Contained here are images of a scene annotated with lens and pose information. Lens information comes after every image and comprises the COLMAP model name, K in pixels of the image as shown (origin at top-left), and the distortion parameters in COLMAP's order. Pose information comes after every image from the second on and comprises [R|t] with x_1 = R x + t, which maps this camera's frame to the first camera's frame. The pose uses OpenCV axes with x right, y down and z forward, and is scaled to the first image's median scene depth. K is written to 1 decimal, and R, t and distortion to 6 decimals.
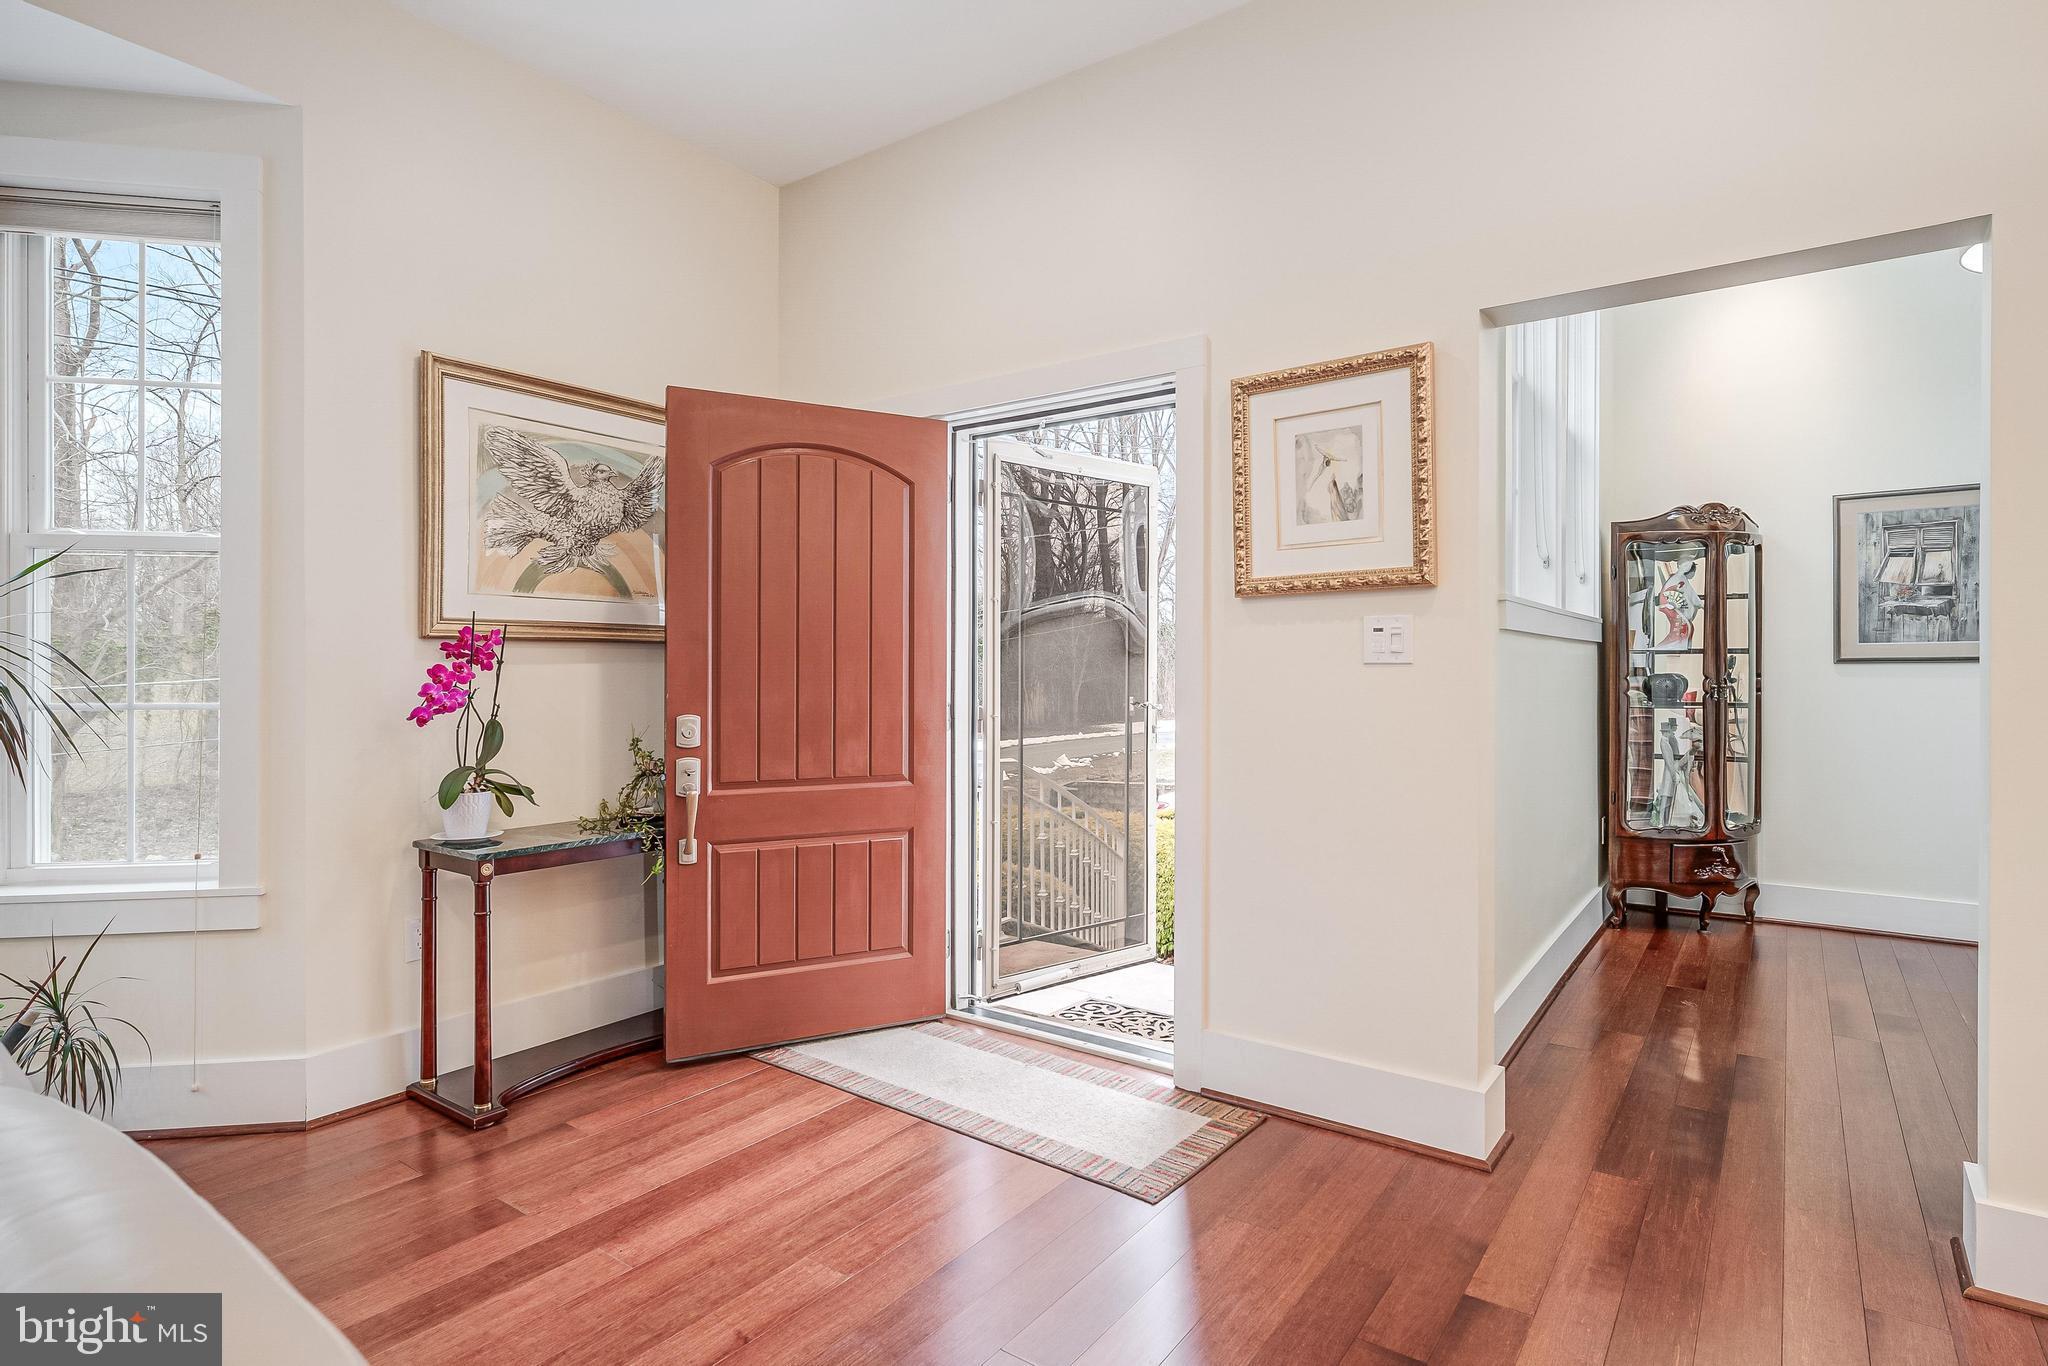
lens RADIAL K [[1057.4, 0, 1061.4], [0, 1057.4, 674.6], [0, 0, 1]] dist [0.002359, 0.000728]
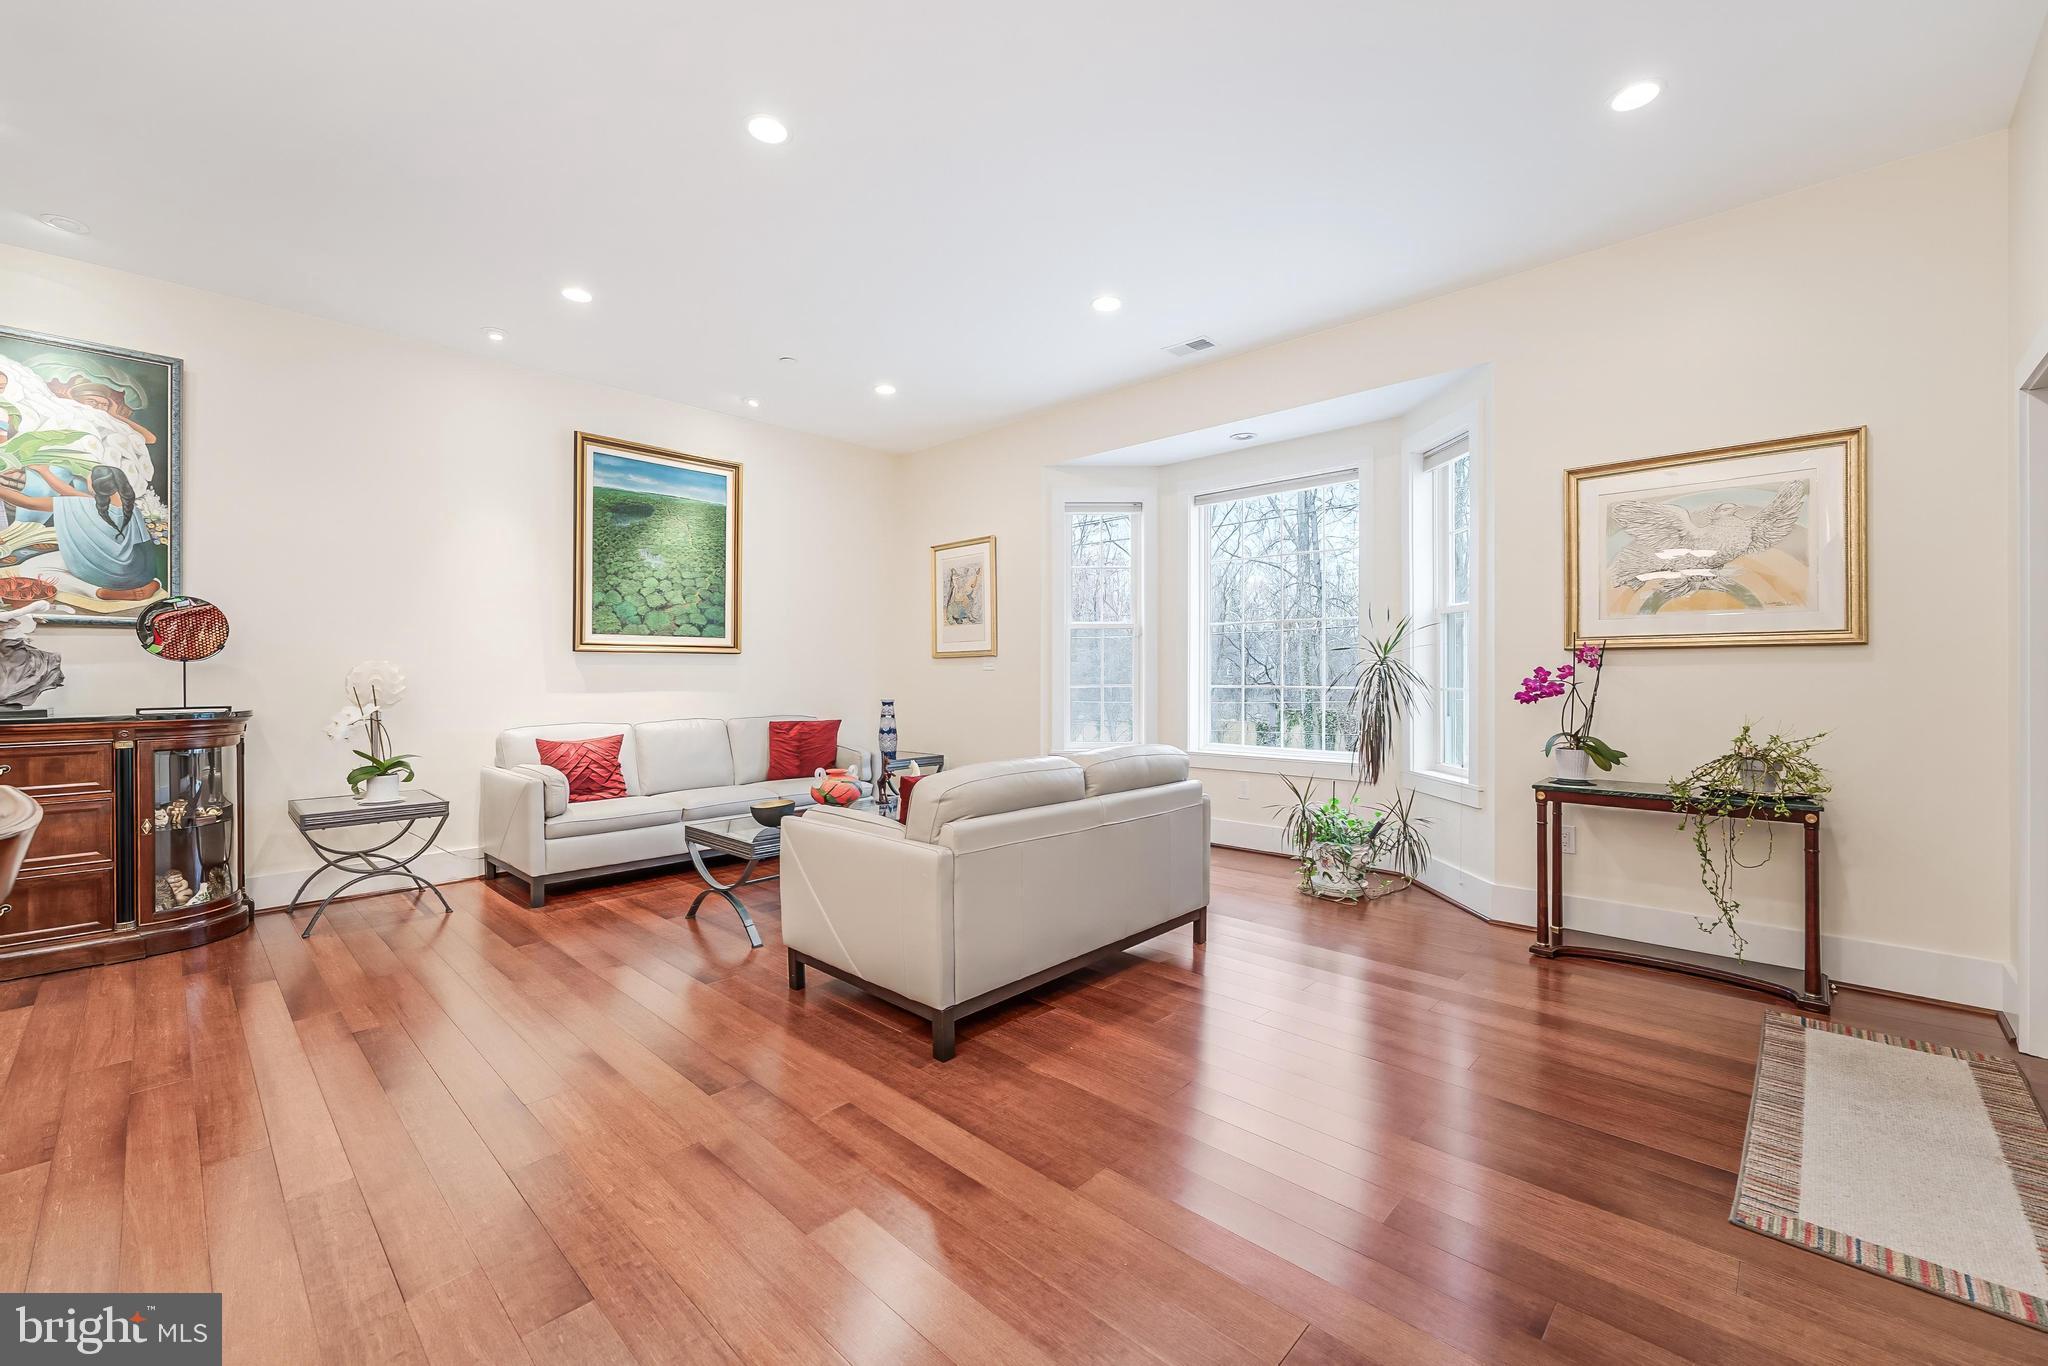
lens RADIAL K [[825.6, 0, 1030.6], [0, 825.6, 680.5], [0, 0, 1]] dist [0.003620, -0.000436]
pose [[-0.137049, 0.008031, -0.990532, 1.002715], [-0.003759, 0.999956, 0.008627, 0.004507], [0.990557, 0.004906, -0.137013, 0.513898]]
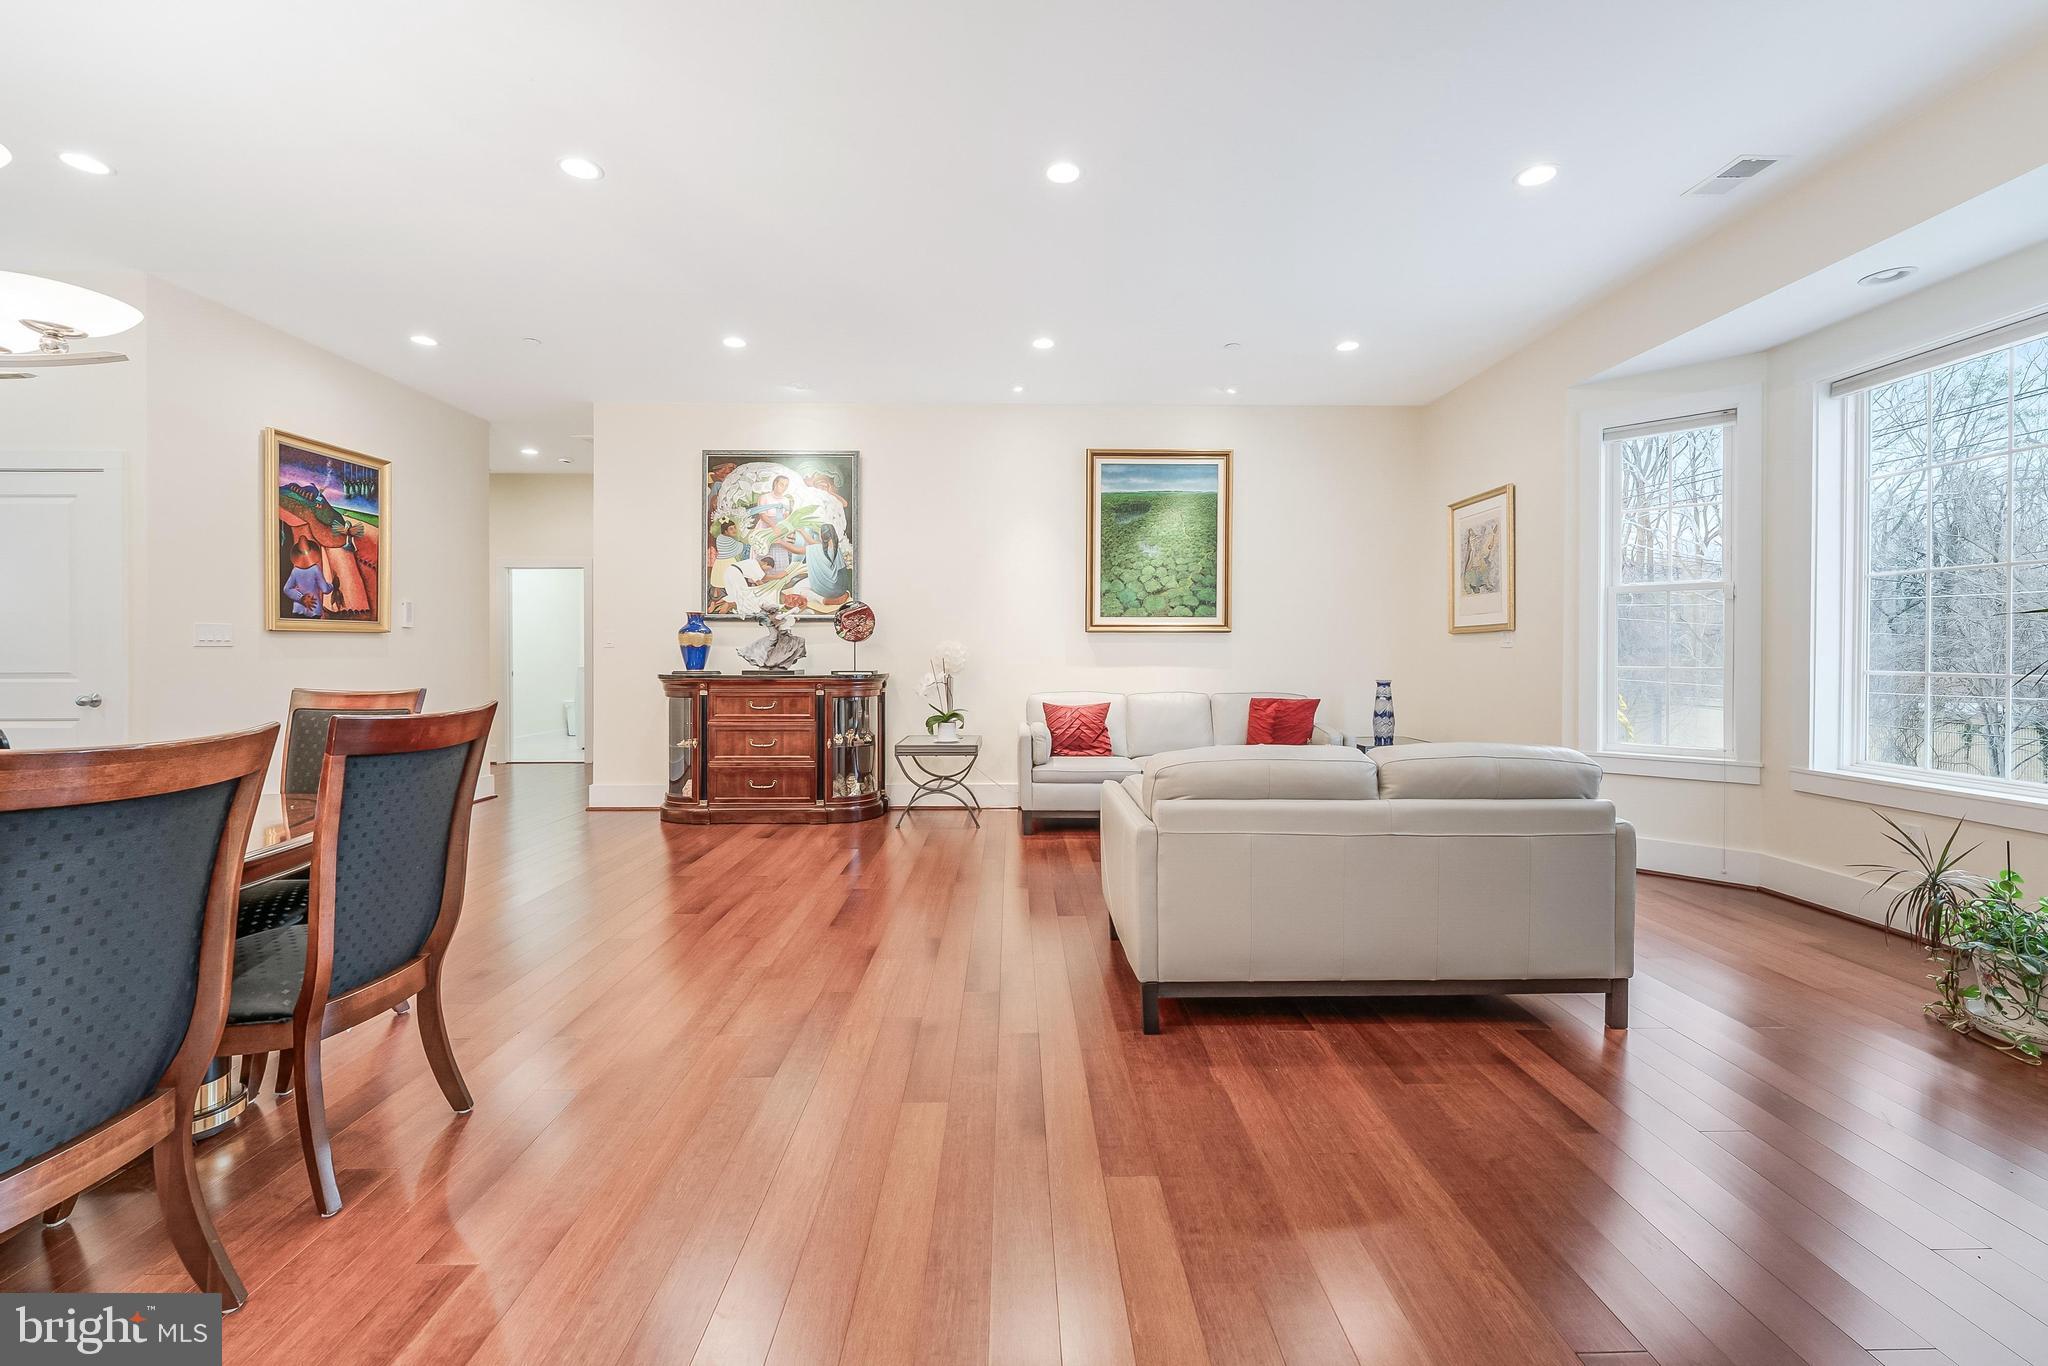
lens RADIAL K [[825.6, 0, 1026.0], [0, 825.6, 665.1], [0, 0, 1]] dist [0.003620, -0.000436]
pose [[-0.800780, 0.007591, -0.598911, 0.712742], [-0.005695, 0.999778, 0.020286, 0.003379], [0.598932, 0.019656, -0.800559, 1.058033]]
